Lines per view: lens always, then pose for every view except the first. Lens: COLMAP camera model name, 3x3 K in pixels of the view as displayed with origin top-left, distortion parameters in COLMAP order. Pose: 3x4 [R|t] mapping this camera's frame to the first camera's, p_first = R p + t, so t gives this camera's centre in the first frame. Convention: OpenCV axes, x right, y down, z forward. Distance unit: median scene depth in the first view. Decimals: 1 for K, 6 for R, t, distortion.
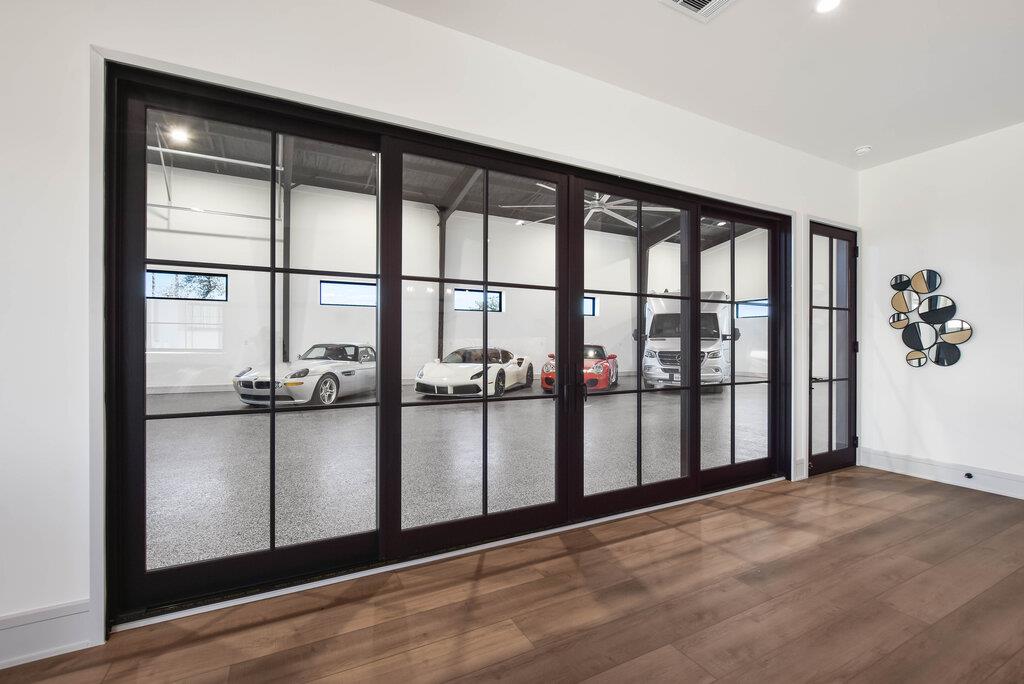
lens RADIAL K [[451.3, 0, 514.9], [0, 451.3, 343.1], [0, 0, 1]] dist [-0.010453, 0.000908]
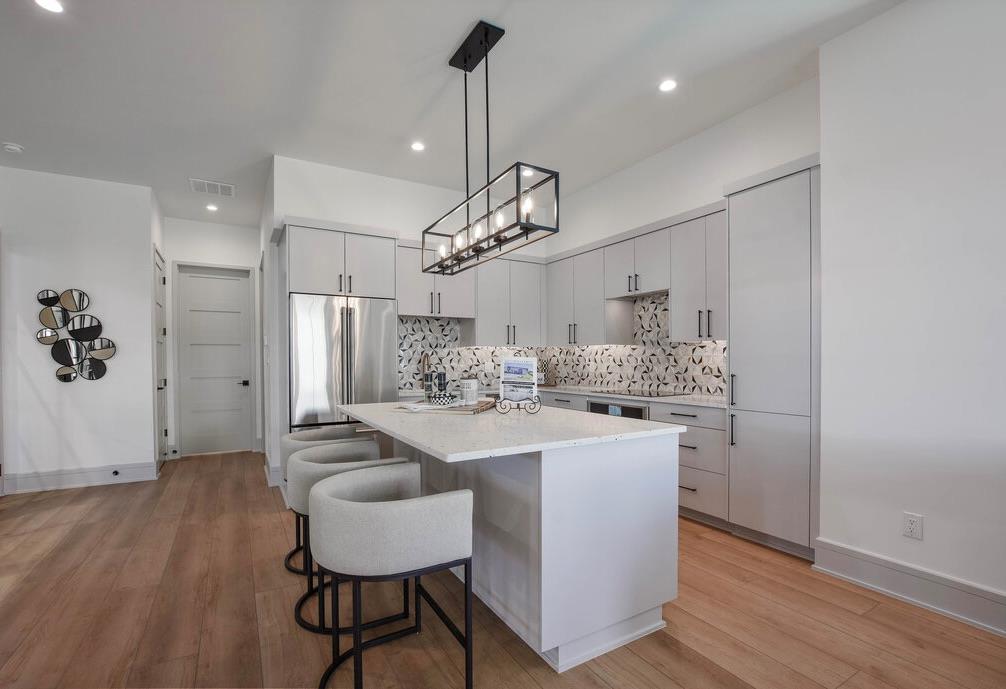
lens RADIAL K [[455.3, 0, 495.3], [0, 455.3, 363.9], [0, 0, 1]] dist [-0.021355, 0.002463]
pose [[-0.033185, -0.014109, 0.999350, -0.163922], [0.002315, 0.999897, 0.014194, -0.001387], [-0.999447, 0.002785, -0.033149, 0.045978]]
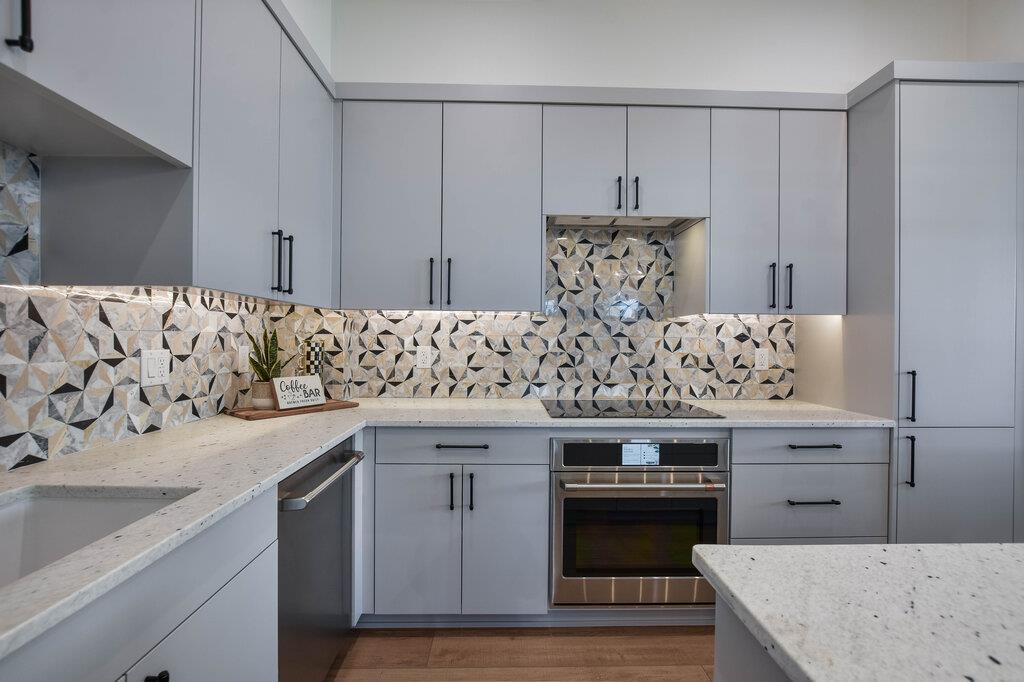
lens RADIAL K [[451.4, 0, 515.6], [0, 451.4, 337.7], [0, 0, 1]] dist [-0.025812, 0.003619]
pose [[-0.893226, -0.012173, 0.449444, 0.709293], [-0.013669, 0.999907, -0.000083, -0.001209], [-0.449401, -0.006217, -0.893309, 0.212581]]
